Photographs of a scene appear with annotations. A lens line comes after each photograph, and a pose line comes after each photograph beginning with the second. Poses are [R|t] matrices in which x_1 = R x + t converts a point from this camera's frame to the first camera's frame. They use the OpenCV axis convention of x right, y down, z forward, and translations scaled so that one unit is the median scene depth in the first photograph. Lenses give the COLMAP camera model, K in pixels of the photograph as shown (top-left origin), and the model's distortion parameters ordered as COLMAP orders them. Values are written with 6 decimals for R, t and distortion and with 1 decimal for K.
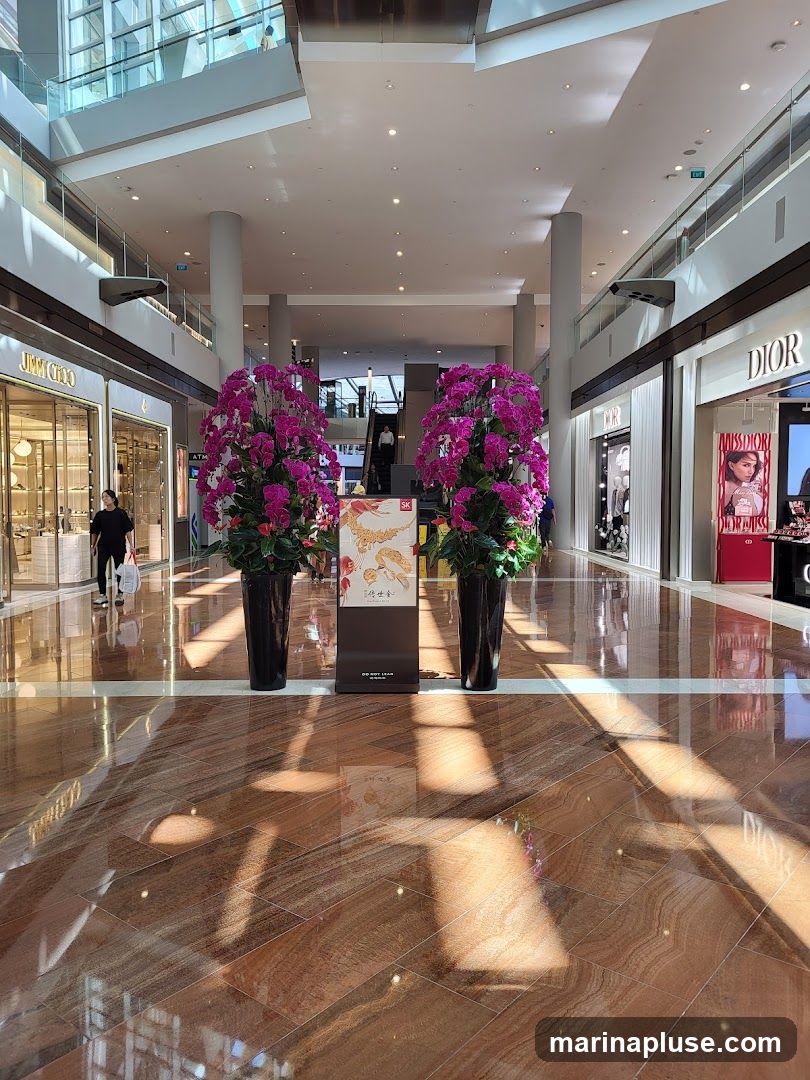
lens RADIAL K [[839.8, 0, 405.0], [0, 839.8, 540.0], [0, 0, 1]] dist [-0.060446, -0.002155]
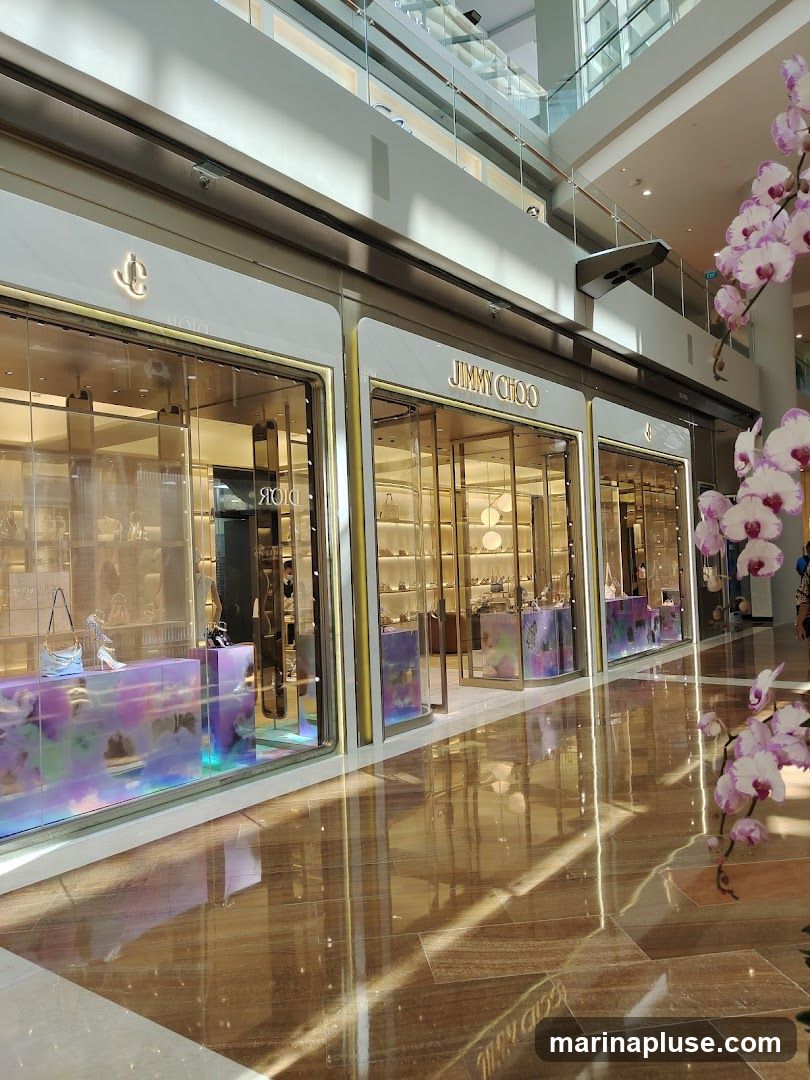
lens RADIAL K [[839.8, 0, 405.0], [0, 839.8, 540.0], [0, 0, 1]] dist [-0.060446, -0.002155]
pose [[0.800388, -0.031961, -0.598630, -0.046860], [-0.001224, 0.998489, -0.054946, -0.025681], [0.599481, 0.044711, 0.799139, 0.286732]]
